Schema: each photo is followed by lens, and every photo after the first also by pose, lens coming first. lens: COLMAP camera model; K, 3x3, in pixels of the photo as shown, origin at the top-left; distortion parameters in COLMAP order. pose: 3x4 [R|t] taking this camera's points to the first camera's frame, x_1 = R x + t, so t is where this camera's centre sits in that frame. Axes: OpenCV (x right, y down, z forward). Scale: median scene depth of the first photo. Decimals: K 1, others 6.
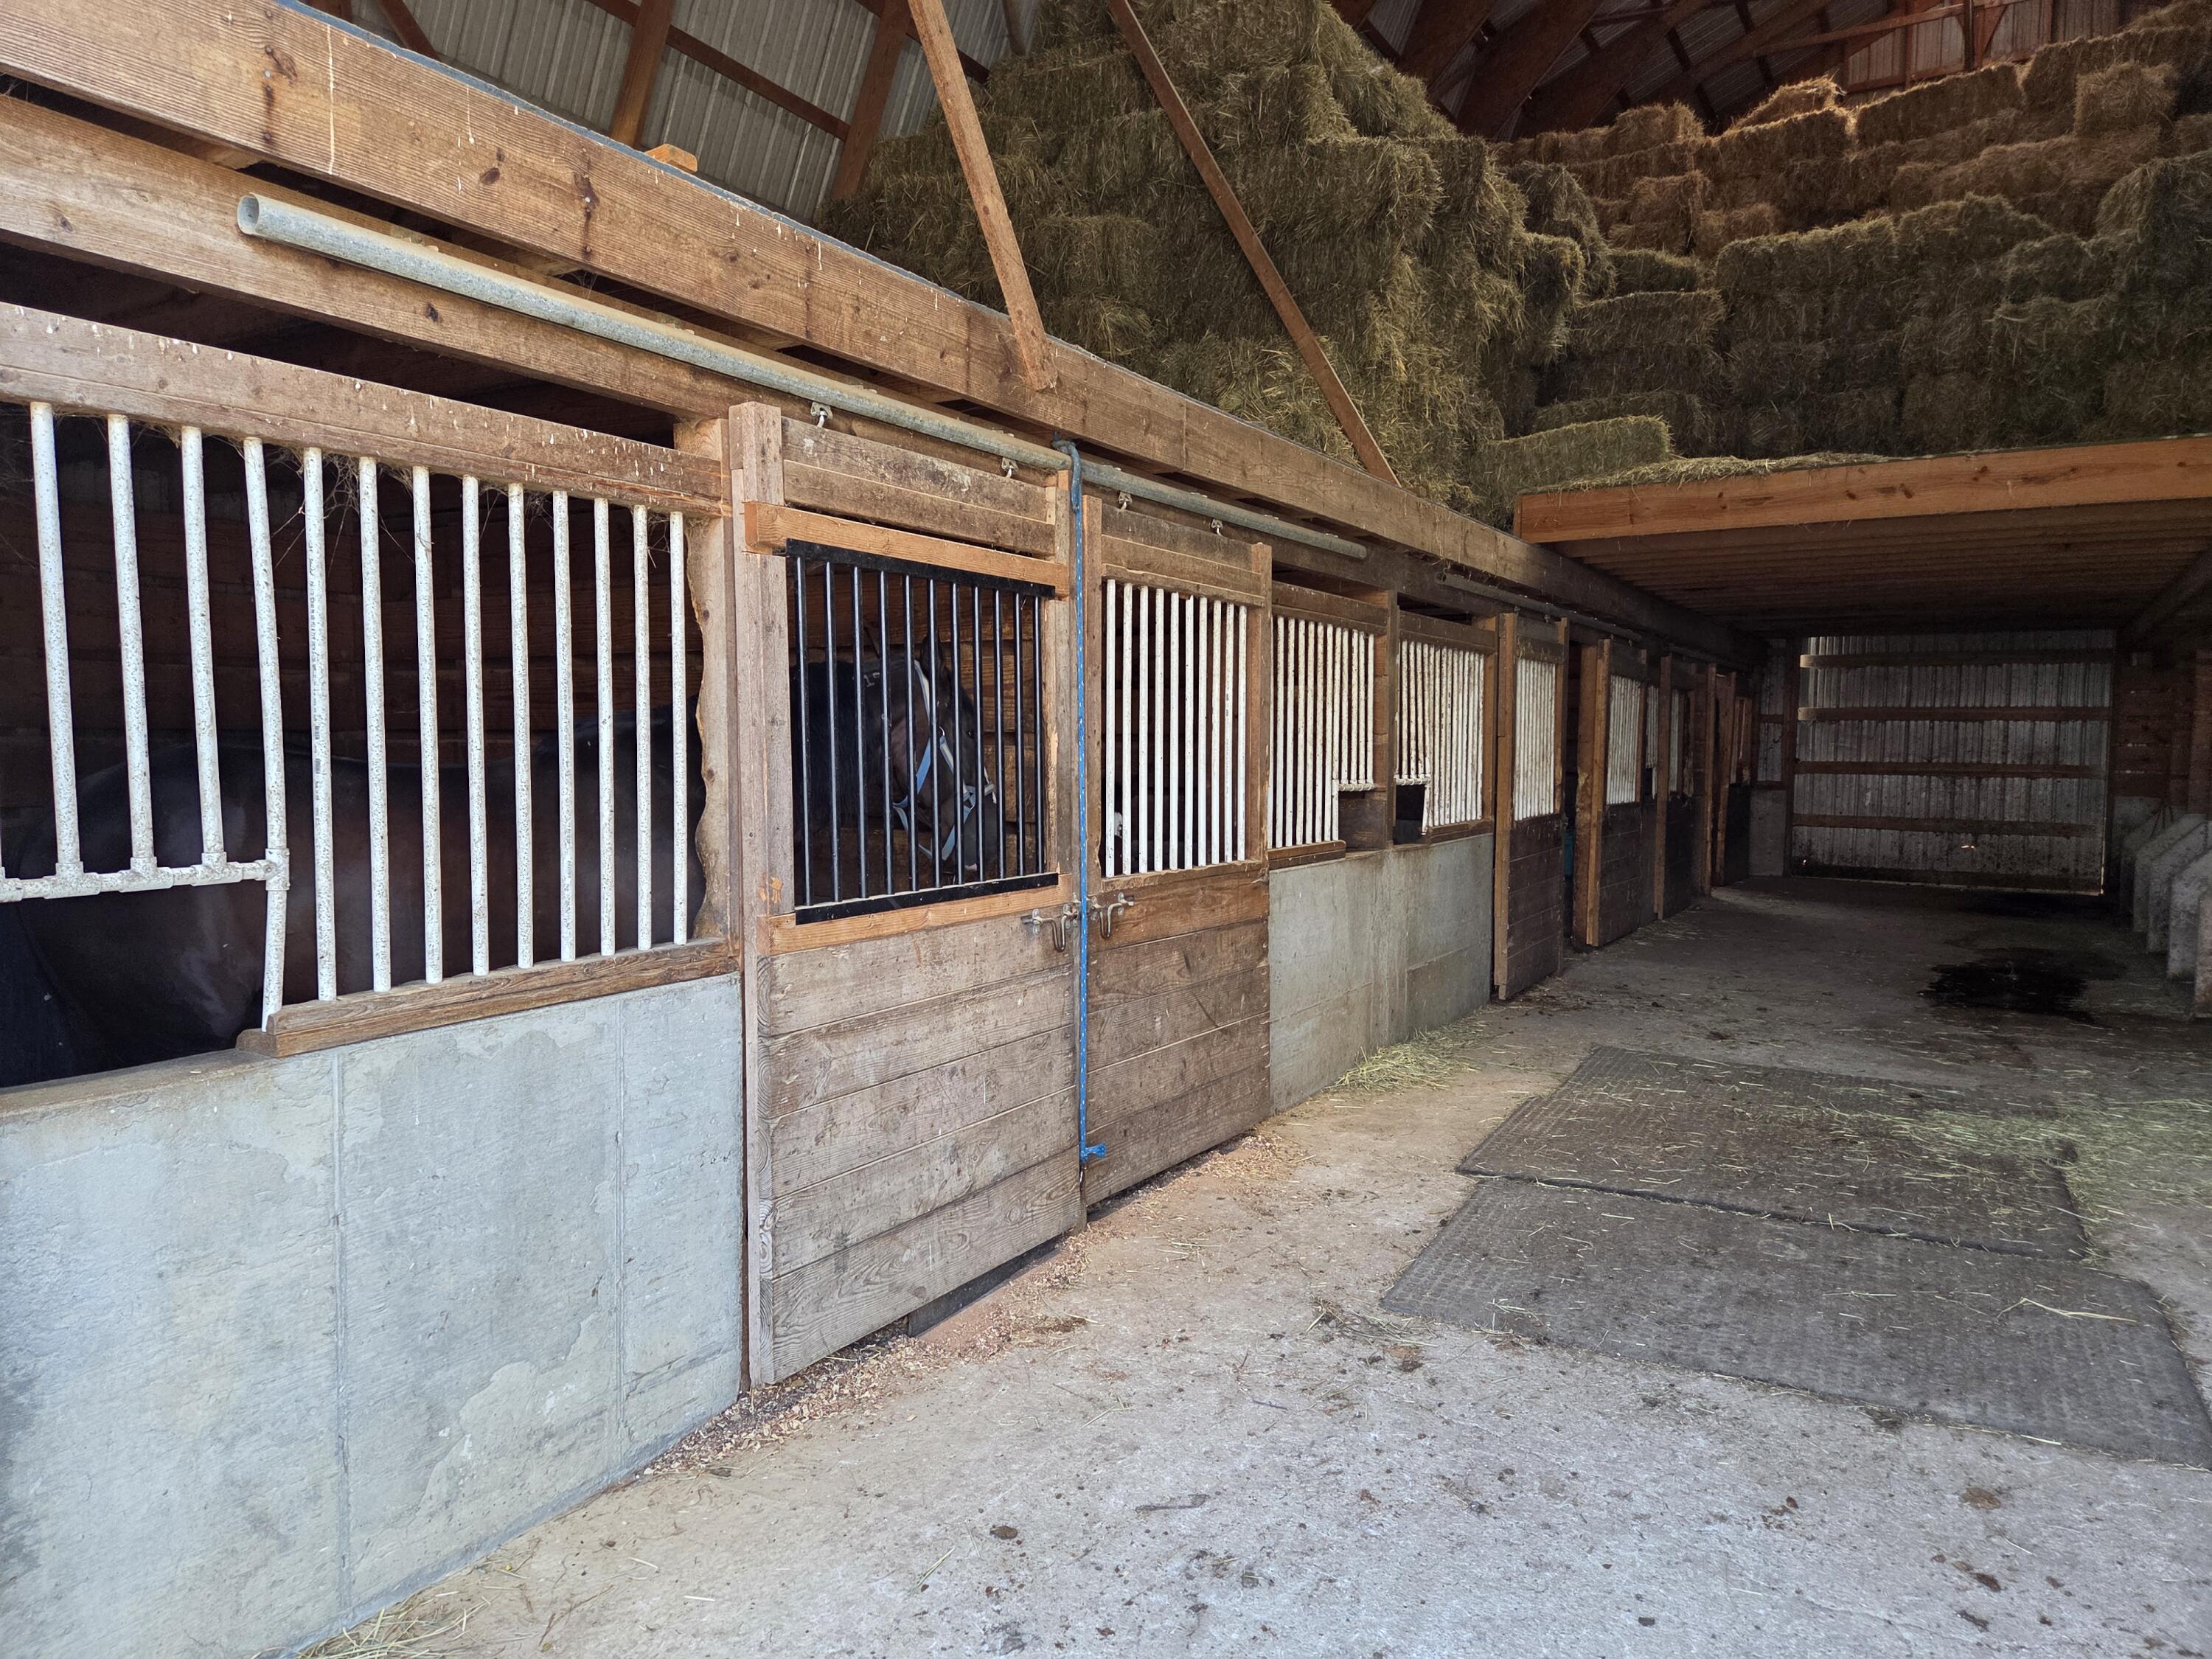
lens RADIAL K [[1508.0, 0, 1097.8], [0, 1508.0, 824.8], [0, 0, 1]] dist [0.083354, -0.079712]
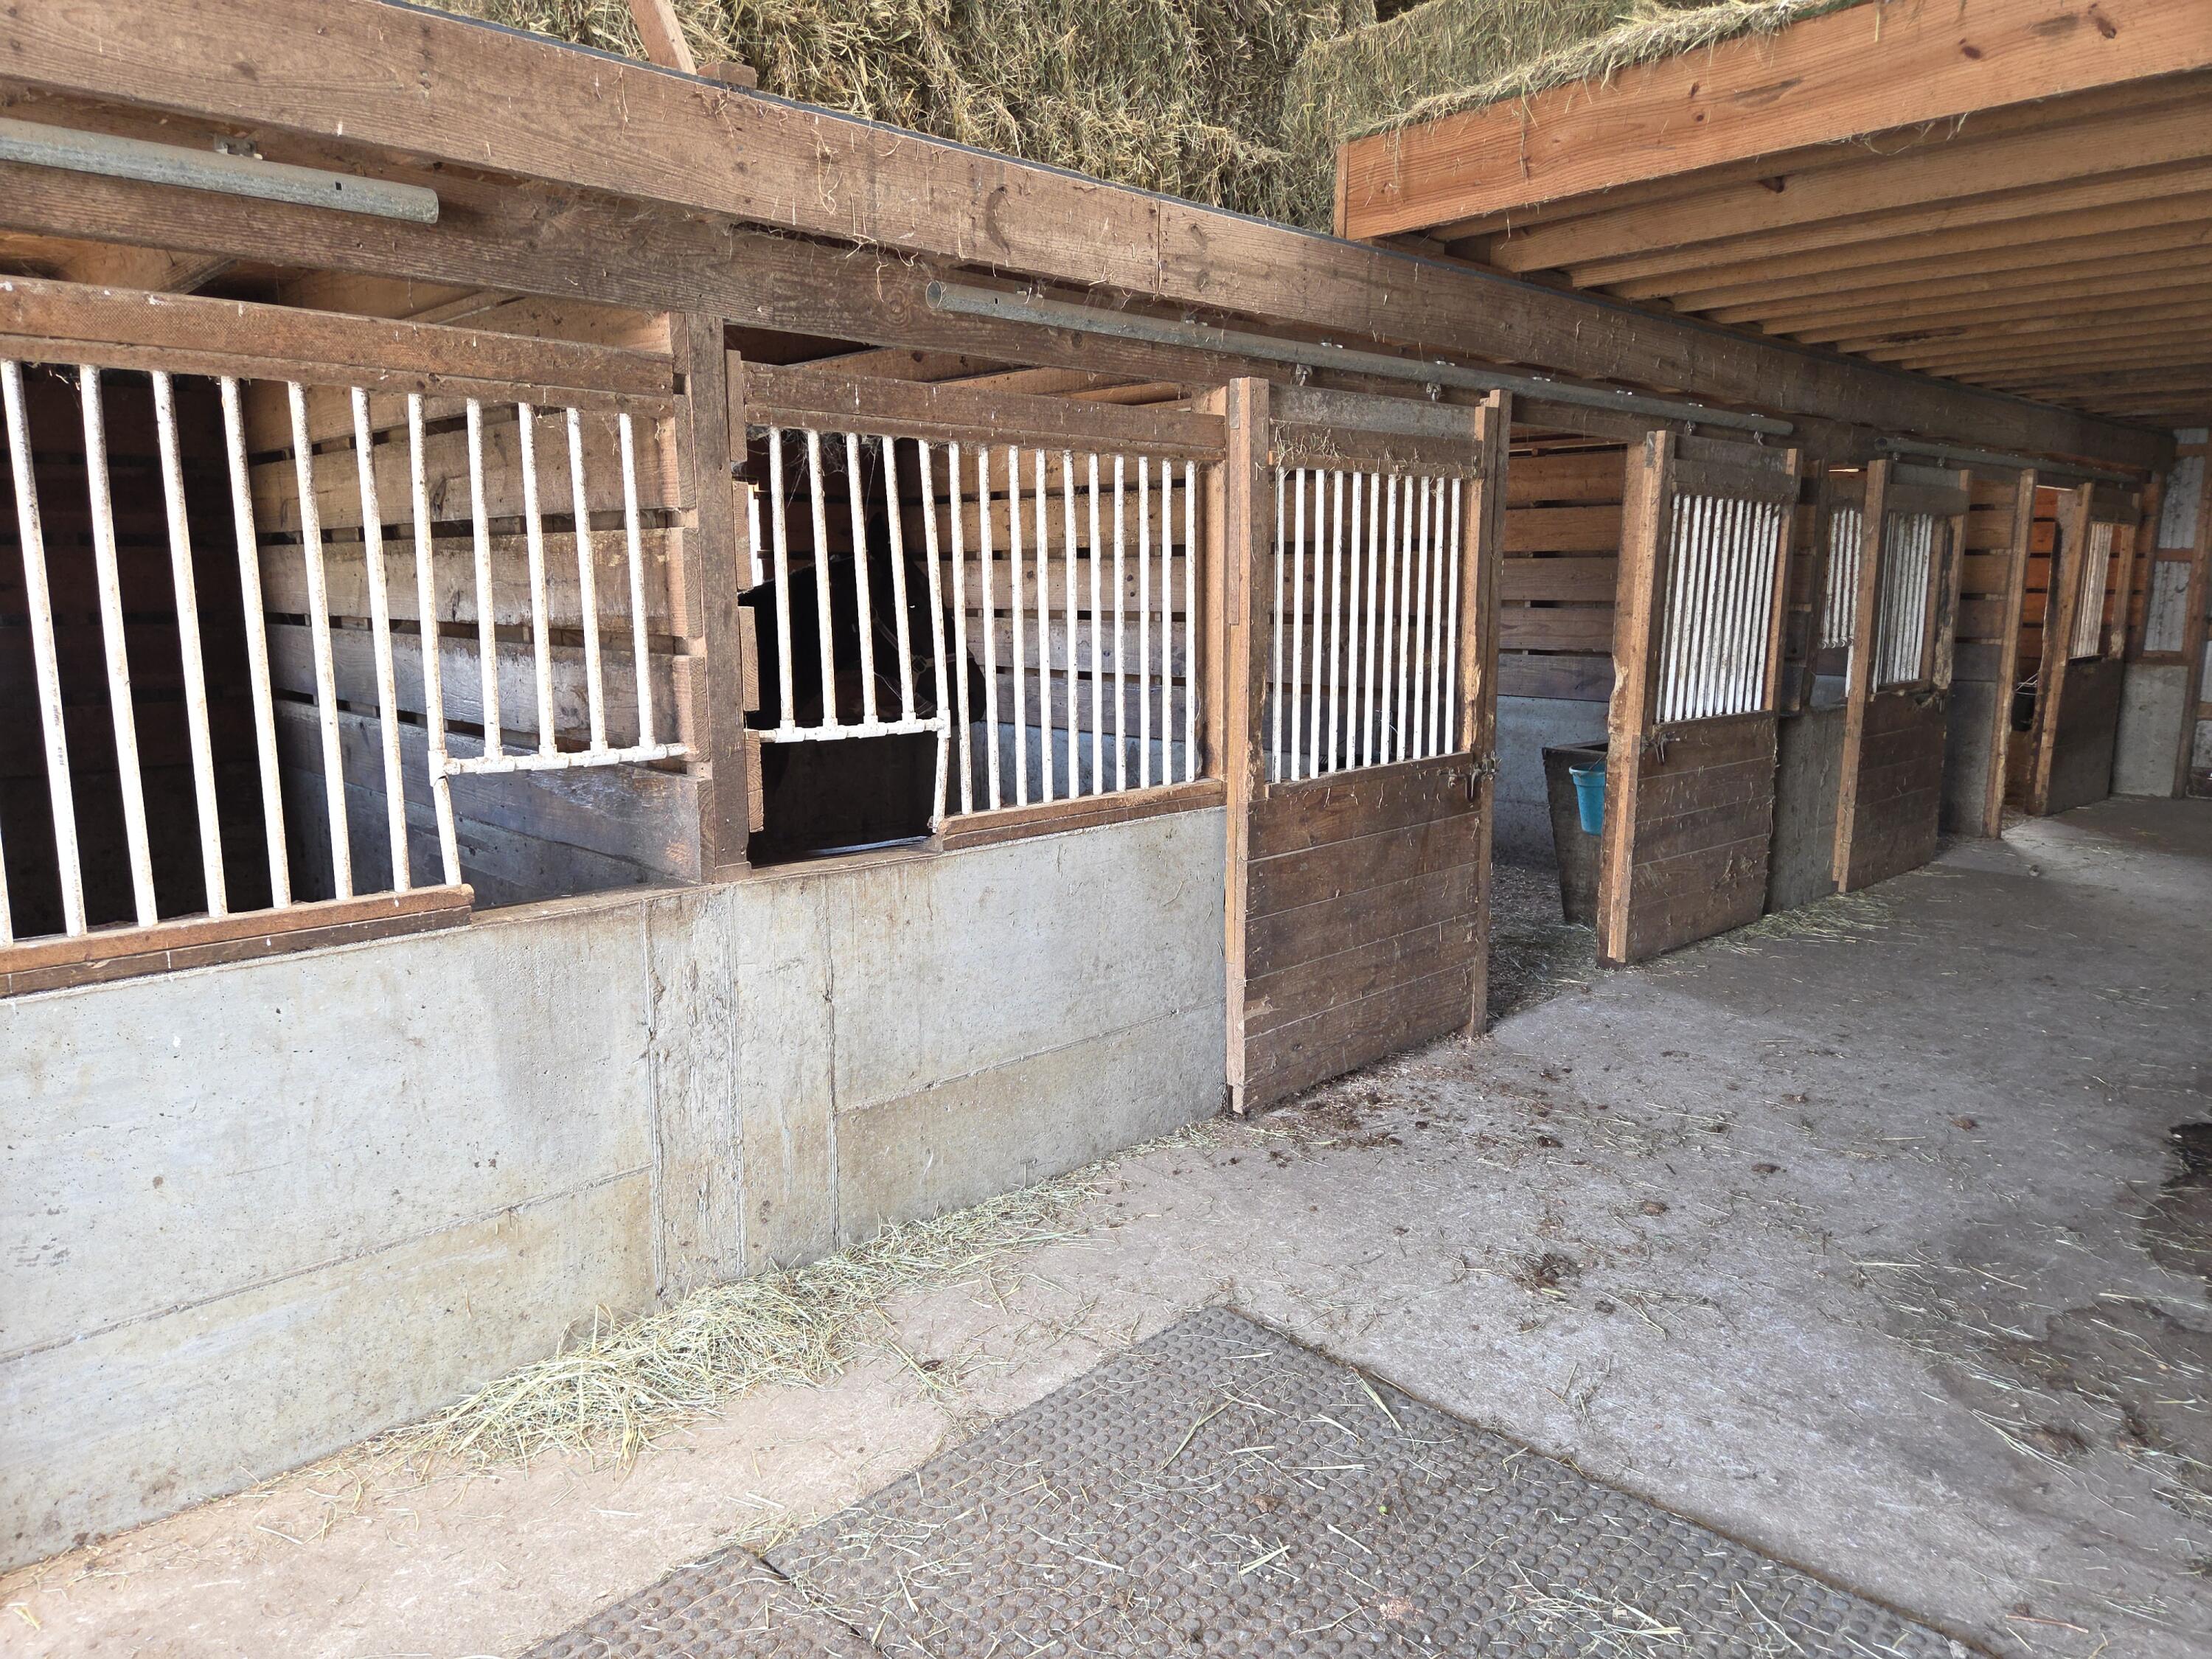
lens RADIAL K [[1508.0, 0, 1097.8], [0, 1508.0, 824.8], [0, 0, 1]] dist [0.083354, -0.079712]
pose [[0.964068, 0.024264, -0.264546, 0.222957], [0.001541, 0.995292, 0.096906, -0.024397], [0.265652, -0.093832, 0.959492, 0.298490]]
